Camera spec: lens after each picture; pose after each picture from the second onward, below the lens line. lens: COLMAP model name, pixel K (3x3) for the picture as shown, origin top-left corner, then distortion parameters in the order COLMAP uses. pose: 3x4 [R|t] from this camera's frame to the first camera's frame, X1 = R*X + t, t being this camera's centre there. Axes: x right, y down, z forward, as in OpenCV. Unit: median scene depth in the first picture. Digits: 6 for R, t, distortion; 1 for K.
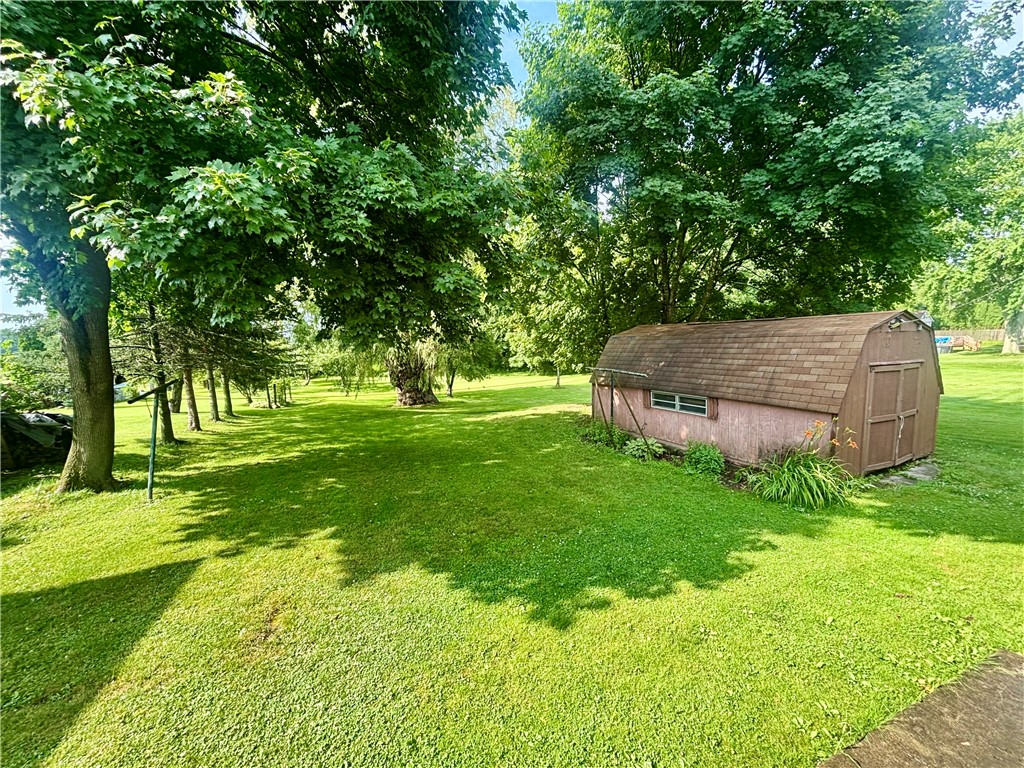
lens RADIAL K [[414.8, 0, 512.0], [0, 414.8, 384.0], [0, 0, 1]] dist [0.002282, -0.000508]
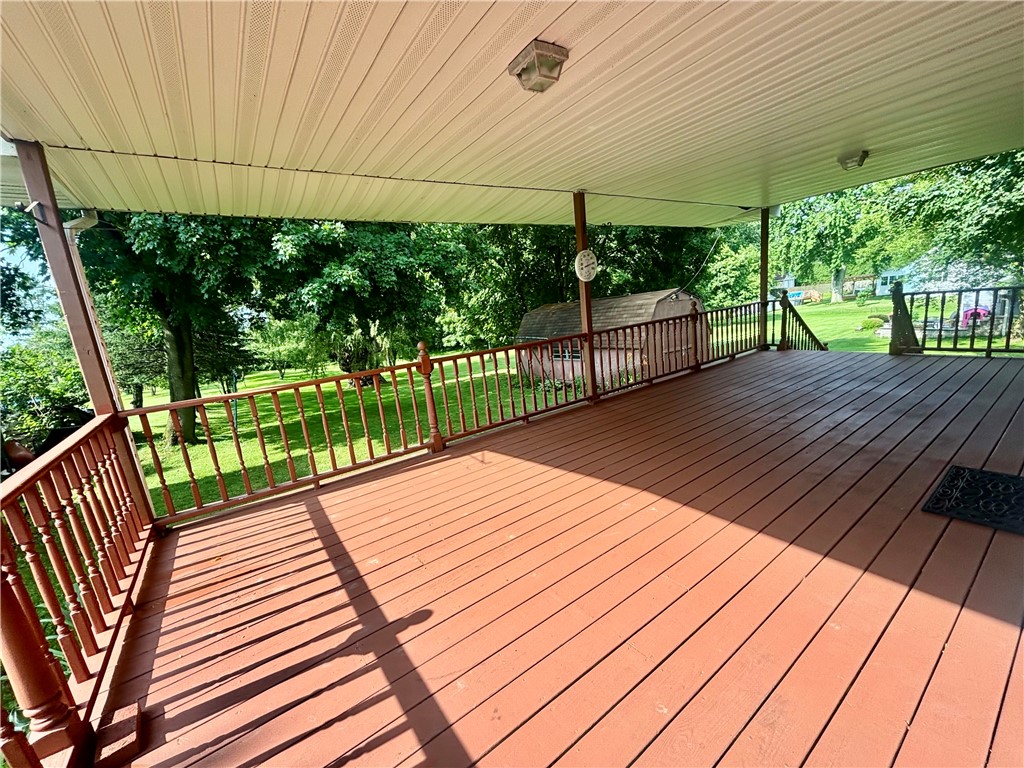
lens RADIAL K [[405.5, 0, 514.9], [0, 405.5, 384.9], [0, 0, 1]] dist [0.000879, -0.000583]
pose [[0.981569, -0.101048, 0.162207, -0.050187], [0.091500, 0.993661, 0.065309, 0.043773], [-0.167779, -0.049263, 0.984593, -0.489549]]
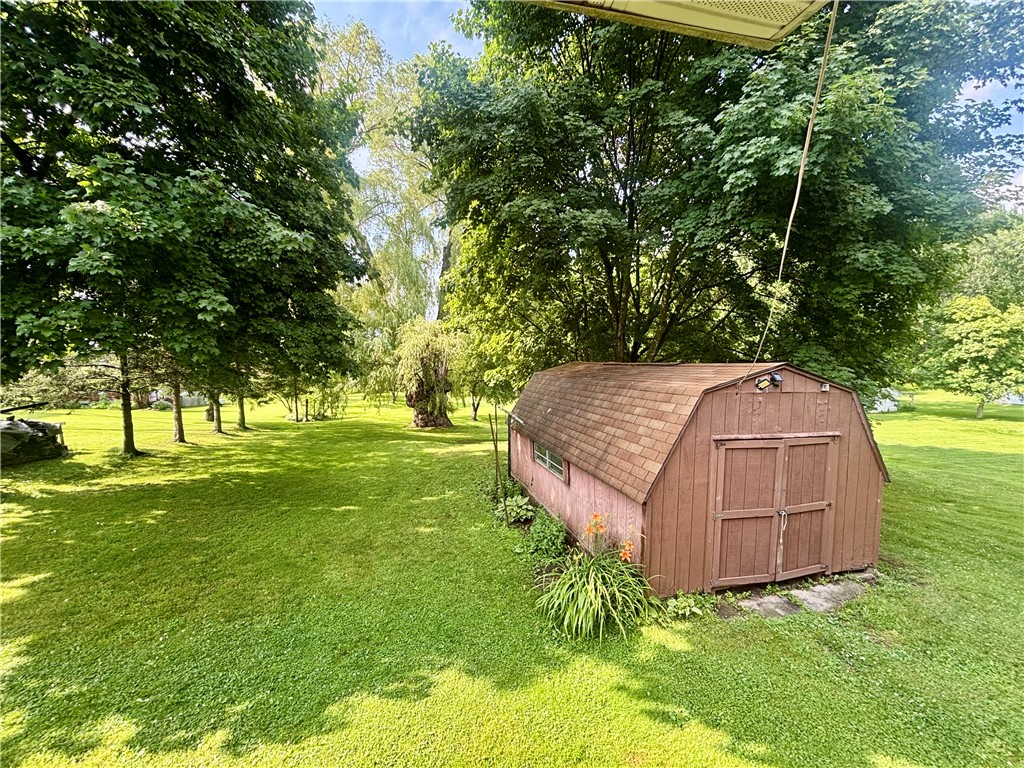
lens RADIAL K [[418.3, 0, 503.6], [0, 418.3, 383.4], [0, 0, 1]] dist [-0.001685, 0.000425]
pose [[0.978634, 0.045703, -0.200464, 0.505796], [-0.055801, 0.997427, -0.045012, -0.069375], [0.197891, 0.055237, 0.978666, 0.165459]]
